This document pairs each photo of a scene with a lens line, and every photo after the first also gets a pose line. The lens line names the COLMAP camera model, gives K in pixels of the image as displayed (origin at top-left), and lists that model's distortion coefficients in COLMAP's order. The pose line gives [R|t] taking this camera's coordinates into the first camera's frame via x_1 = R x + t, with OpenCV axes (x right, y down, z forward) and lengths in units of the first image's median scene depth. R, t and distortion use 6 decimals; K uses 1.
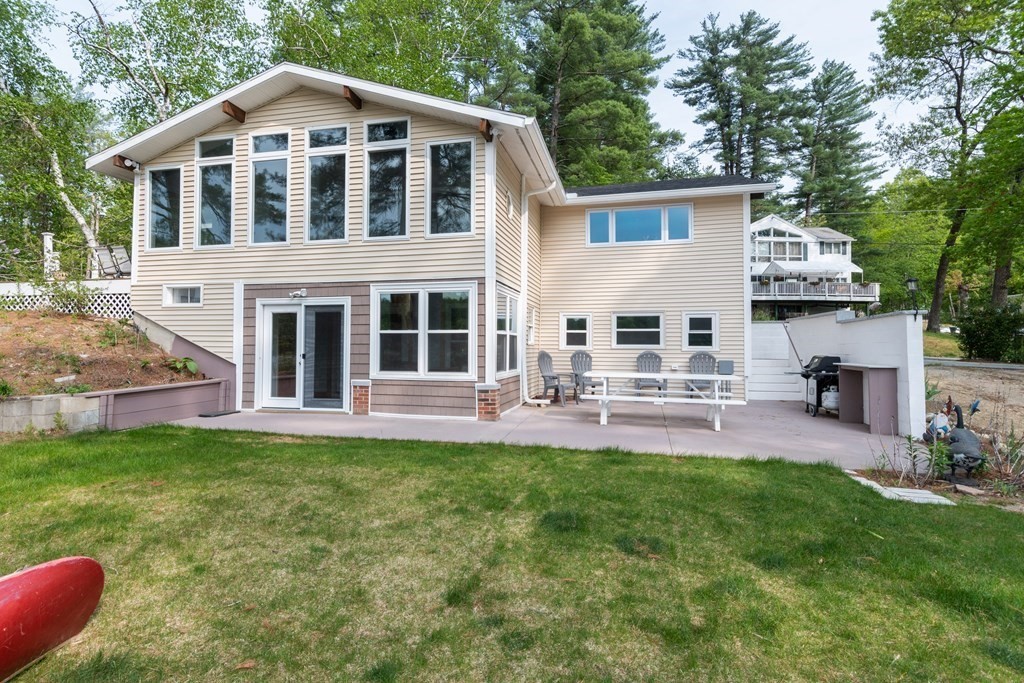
lens RADIAL K [[538.8, 0, 487.3], [0, 538.8, 329.7], [0, 0, 1]] dist [0.004103, -0.000065]
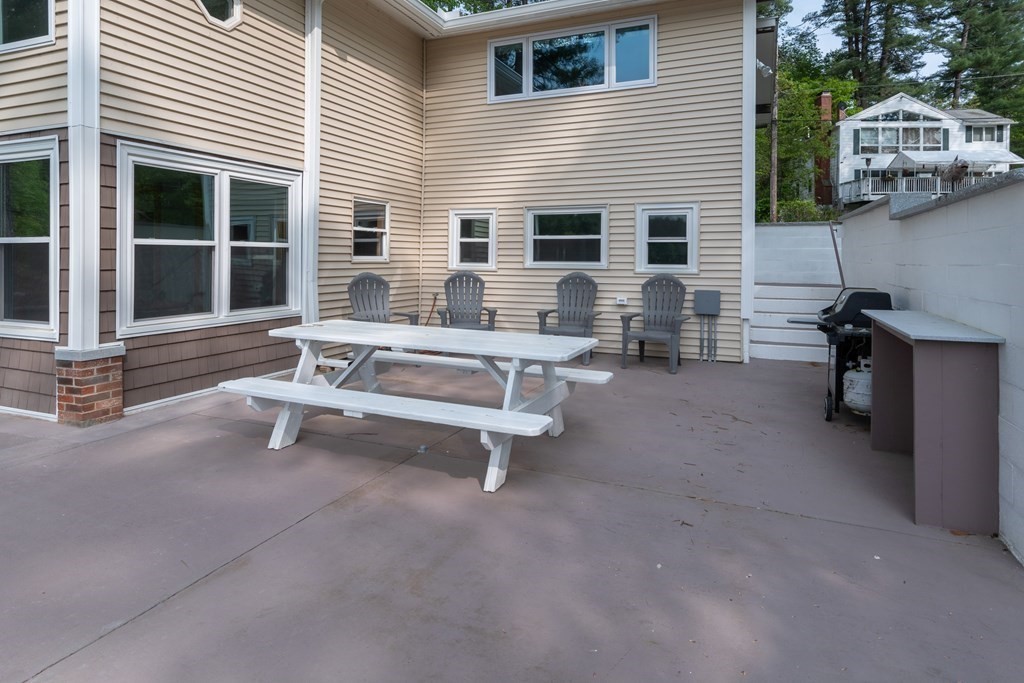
lens RADIAL K [[554.0, 0, 526.3], [0, 554.0, 254.6], [0, 0, 1]] dist [0.000682, 0.000298]
pose [[0.991029, 0.001079, -0.133646, 0.316748], [0.002744, 0.999592, 0.028422, 0.002342], [0.133623, -0.028534, 0.990621, 0.380846]]
